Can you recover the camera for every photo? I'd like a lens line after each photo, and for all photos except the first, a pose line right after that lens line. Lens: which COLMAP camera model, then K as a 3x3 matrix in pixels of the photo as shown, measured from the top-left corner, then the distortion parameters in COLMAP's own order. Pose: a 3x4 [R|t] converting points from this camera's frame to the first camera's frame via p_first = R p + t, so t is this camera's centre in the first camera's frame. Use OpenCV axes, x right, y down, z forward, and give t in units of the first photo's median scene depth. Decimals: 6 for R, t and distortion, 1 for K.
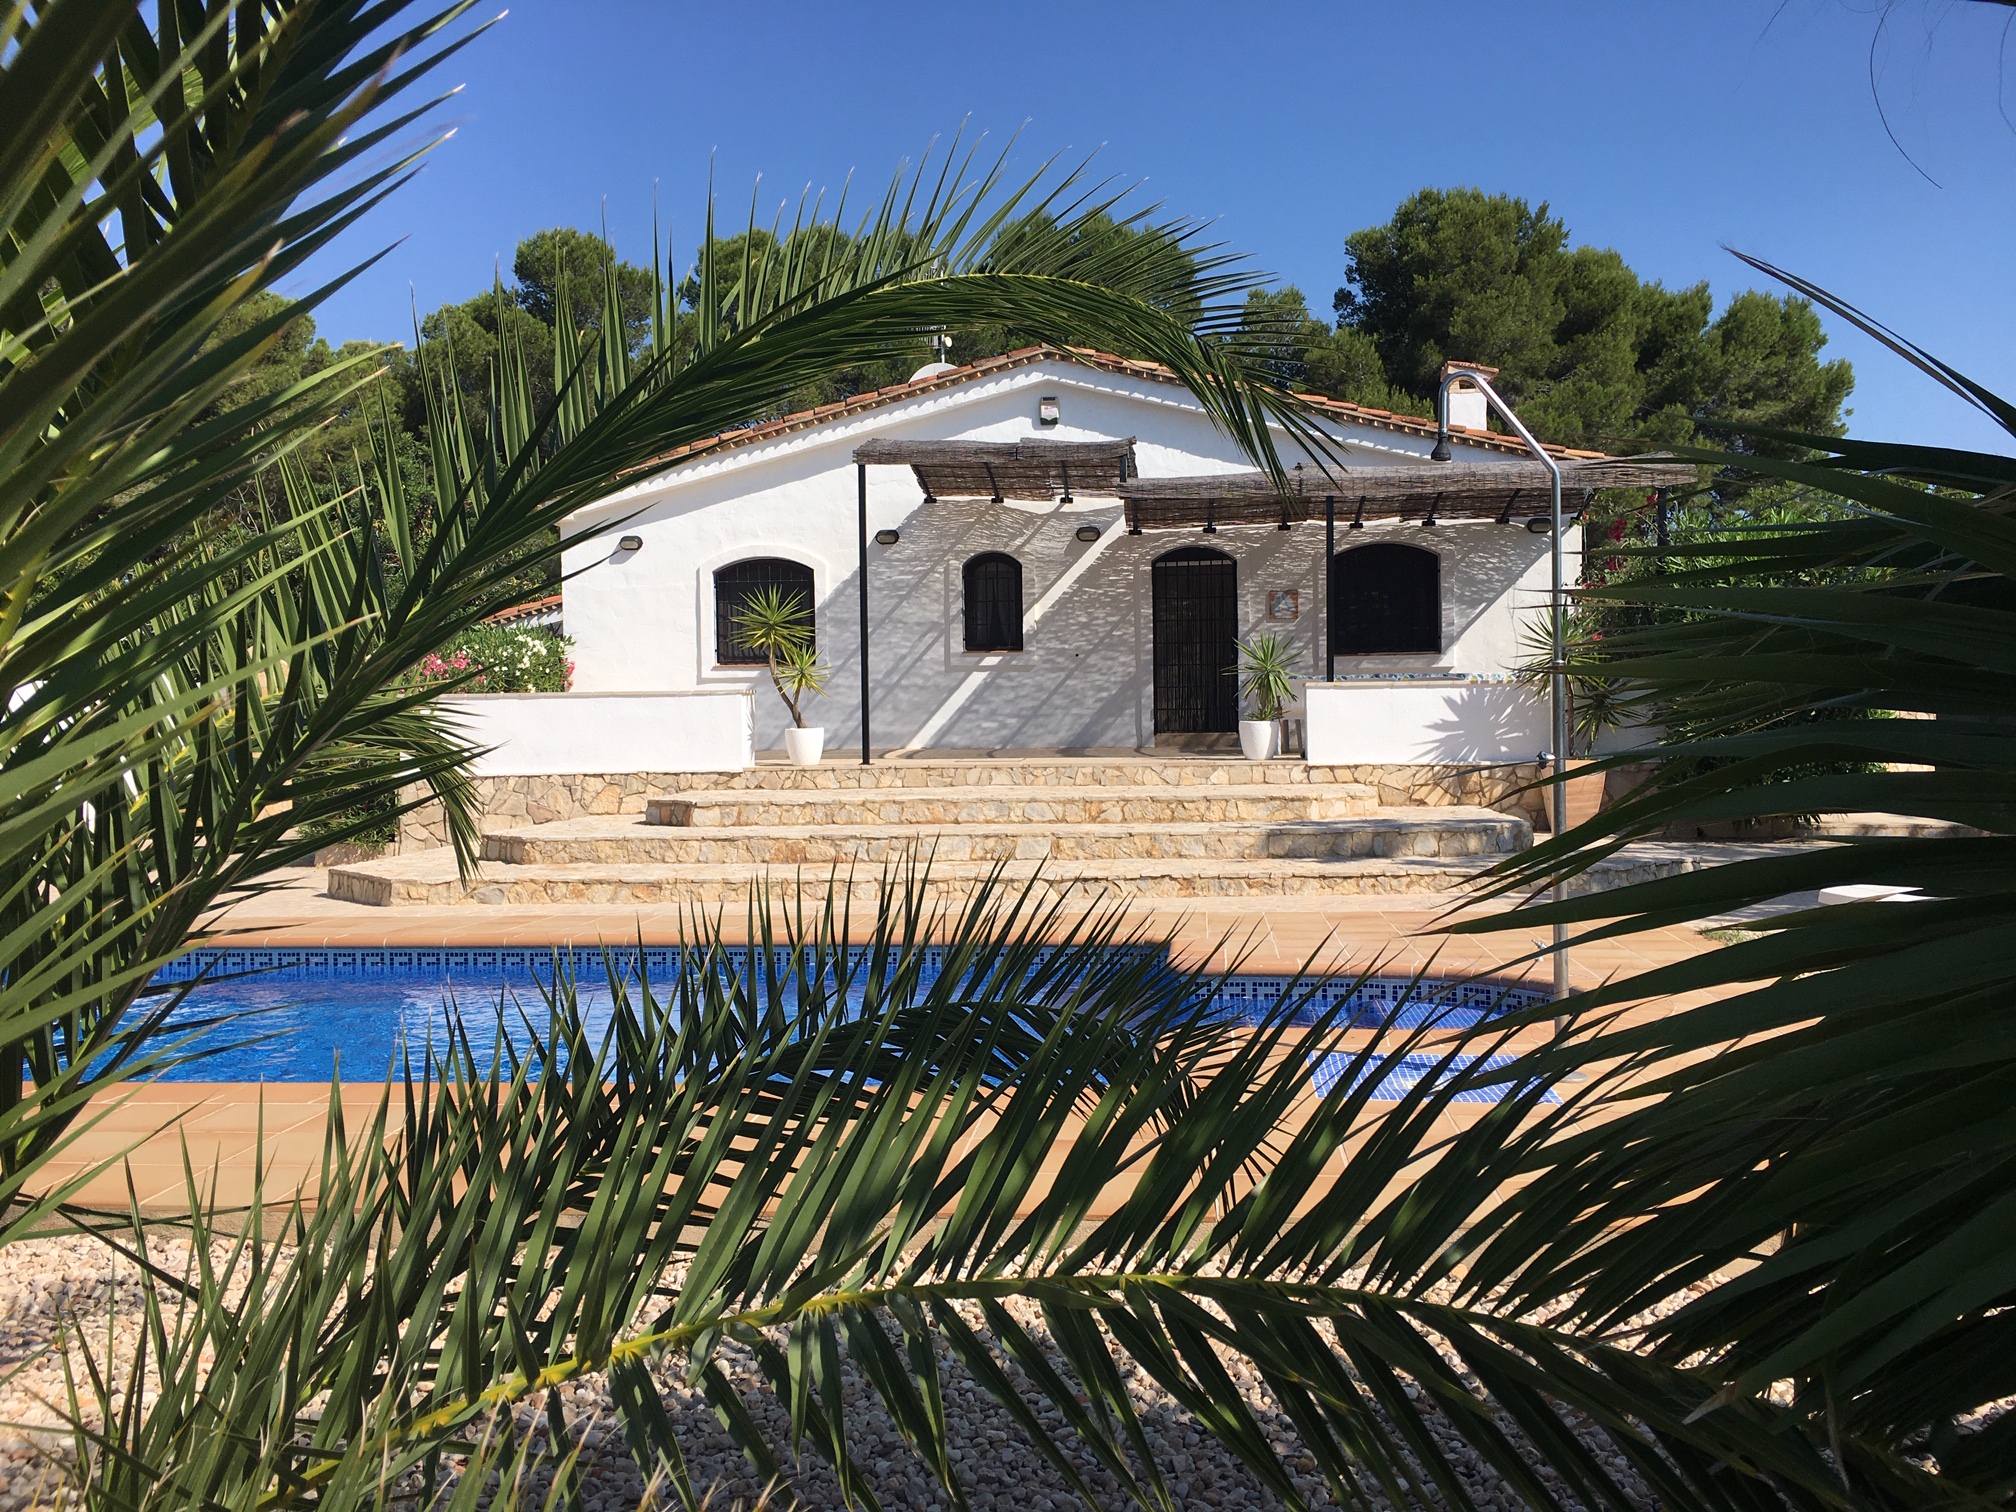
lens RADIAL K [[1723.2, 0, 1012.3], [0, 1723.2, 758.0], [0, 0, 1]] dist [0.058695, 0.001443]
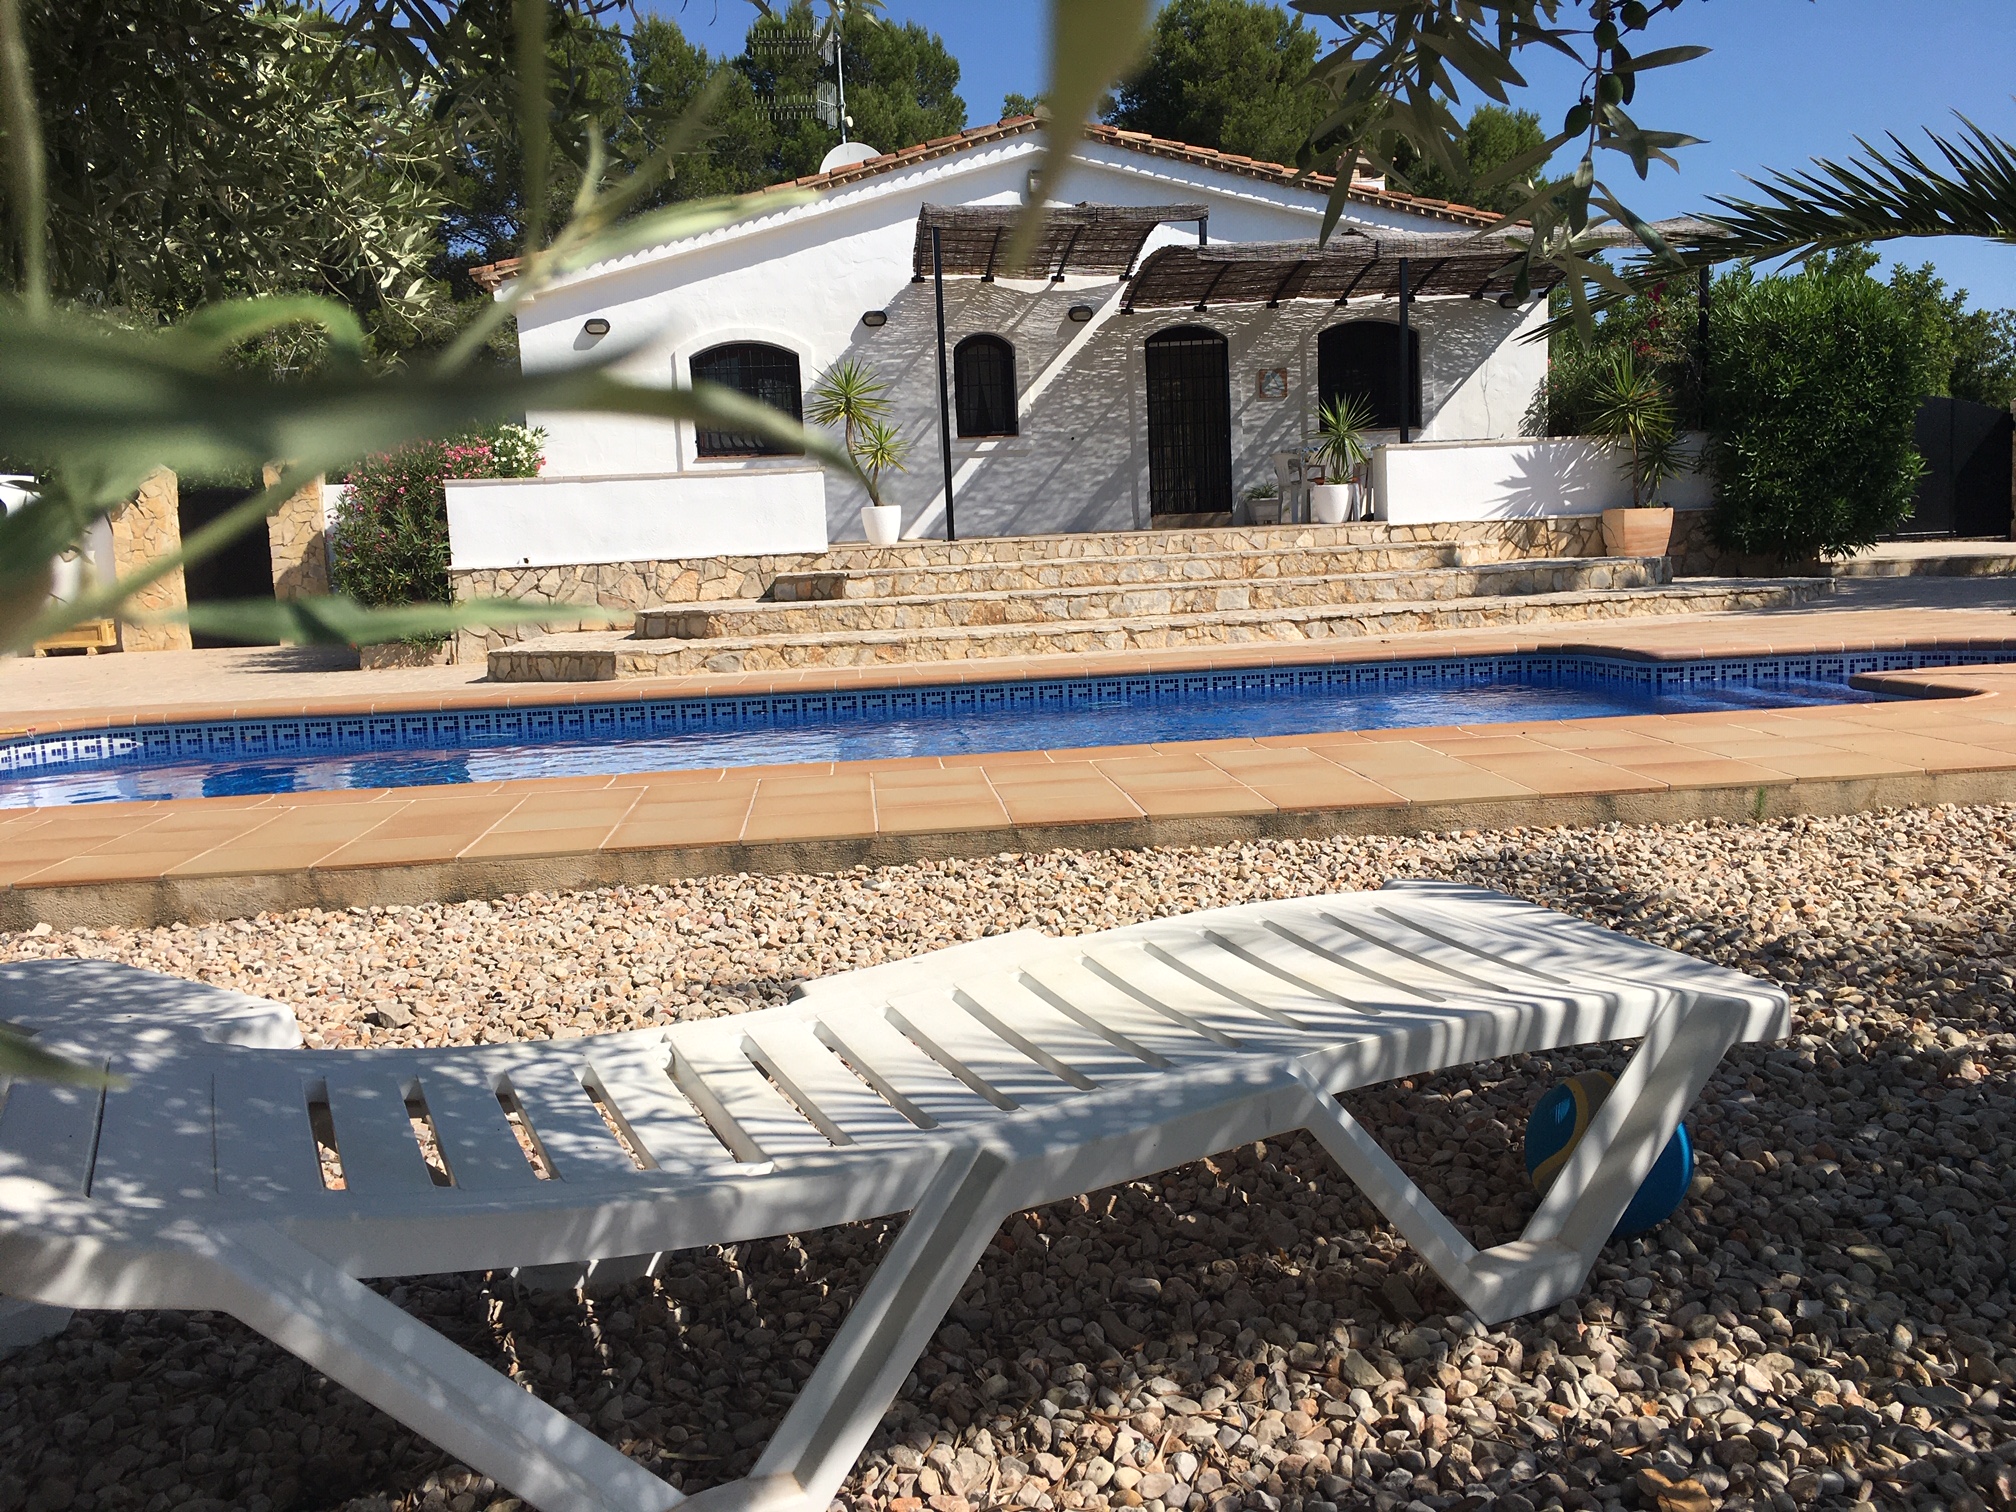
lens RADIAL K [[1723.2, 0, 1012.3], [0, 1723.2, 758.0], [0, 0, 1]] dist [0.058695, 0.001443]
pose [[0.979253, -0.055023, 0.195028, -0.204705], [0.037014, 0.994807, 0.094813, 0.028570], [-0.199232, -0.085627, 0.976204, 0.016799]]
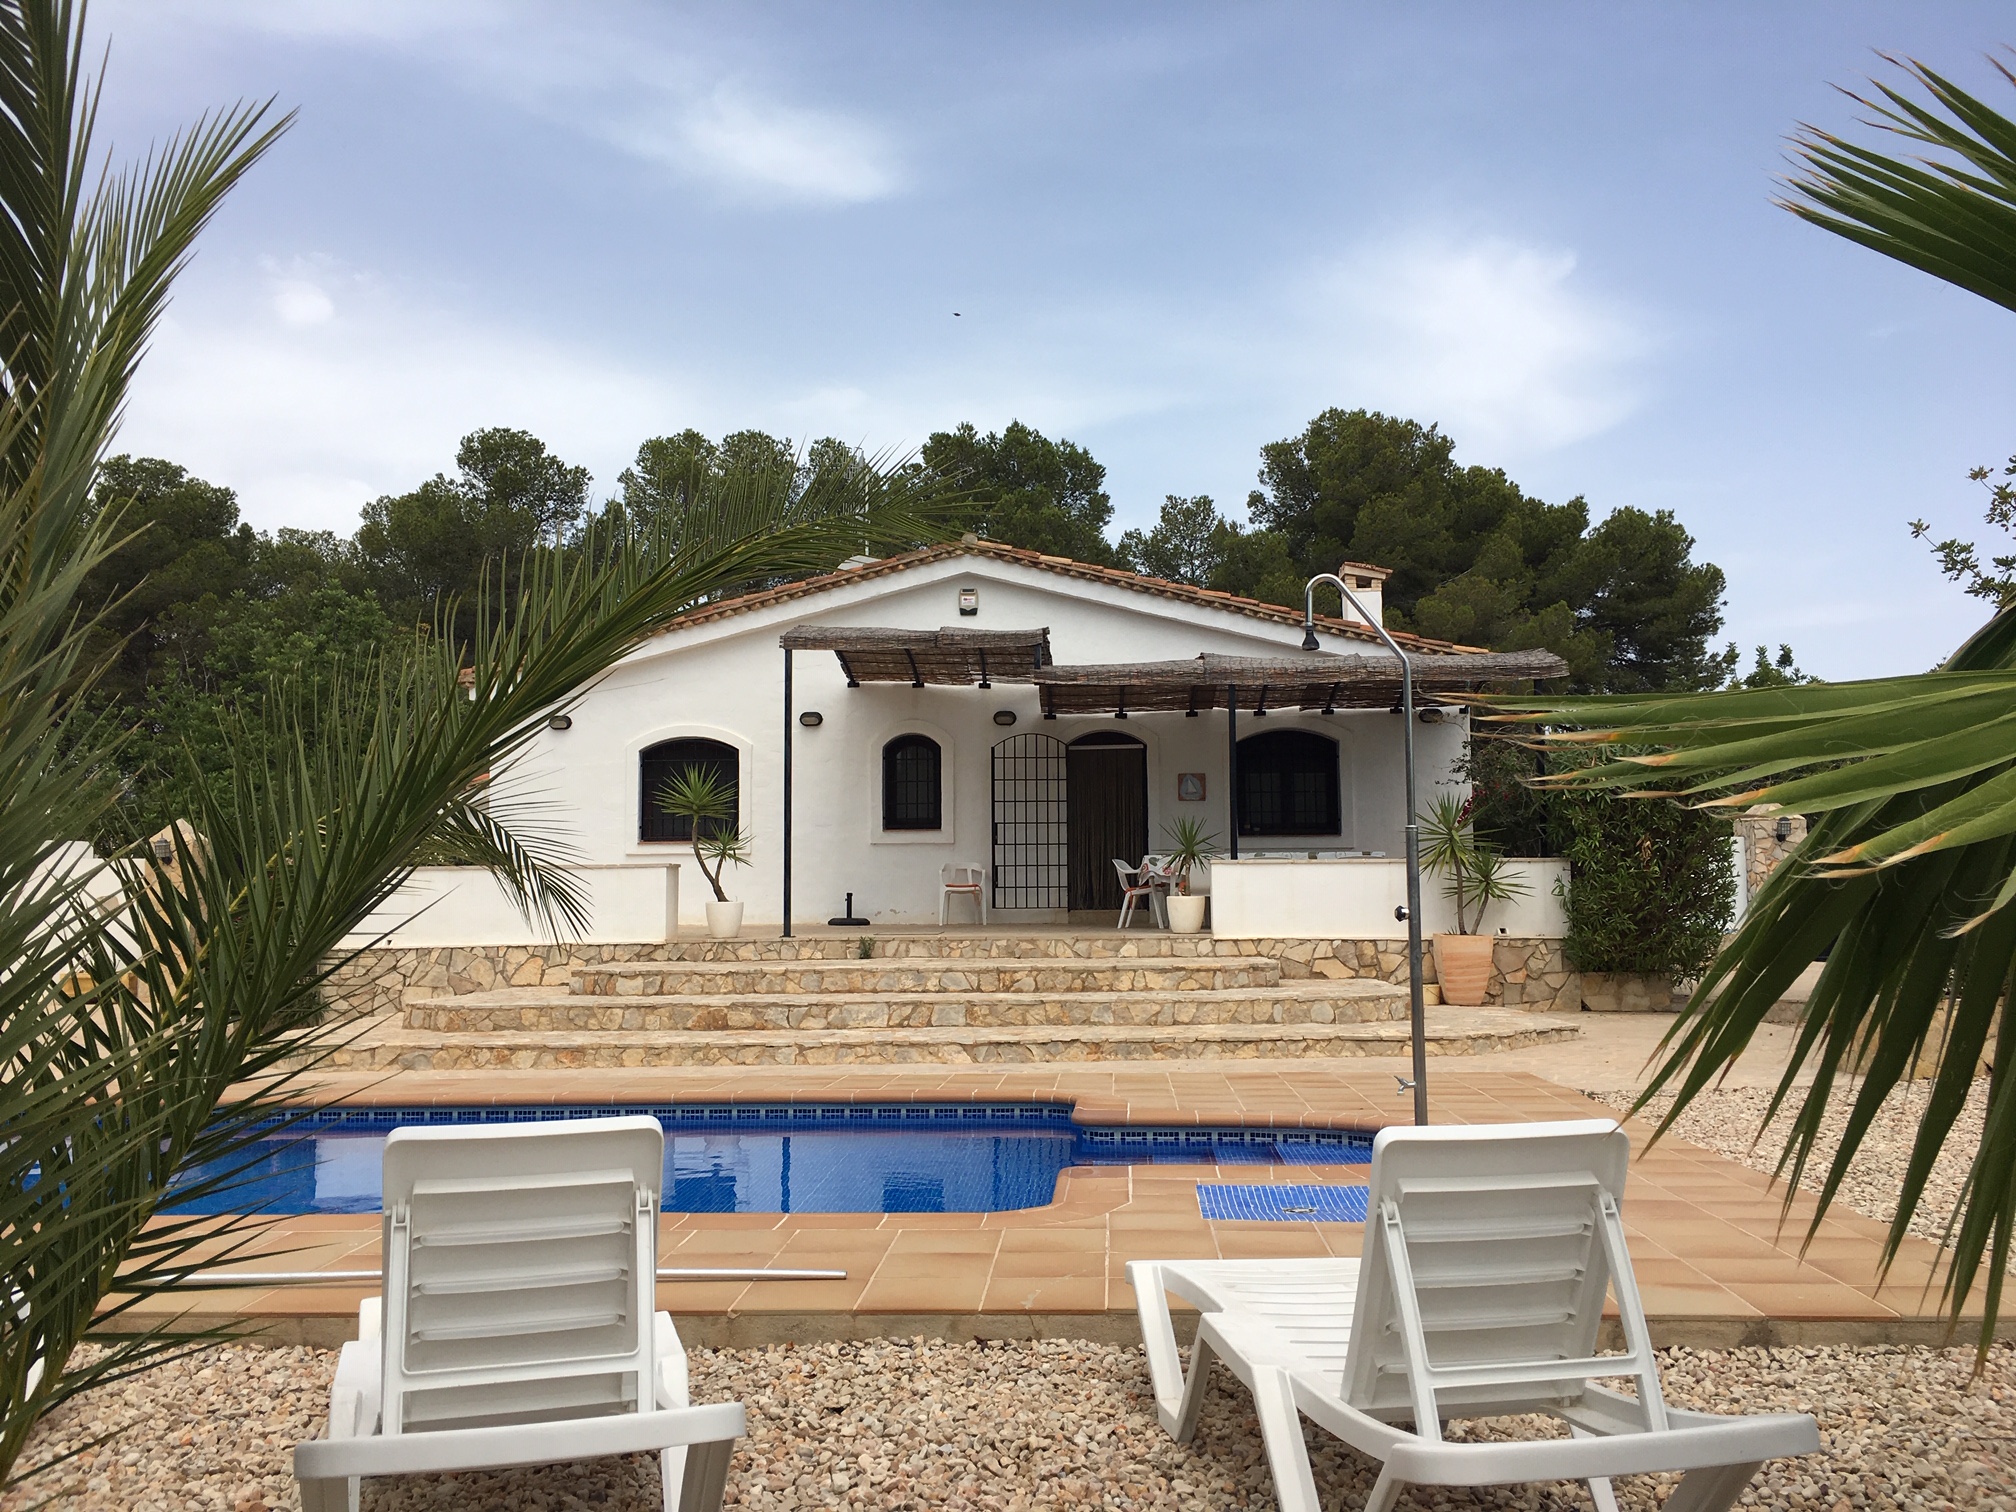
lens RADIAL K [[1719.4, 0, 1011.4], [0, 1719.4, 754.6], [0, 0, 1]] dist [0.075589, -0.090396]
pose [[0.998914, 0.009401, 0.045642, 0.000741], [-0.004324, 0.993912, -0.110091, 0.006692], [-0.046399, 0.109774, 0.992873, -0.030332]]
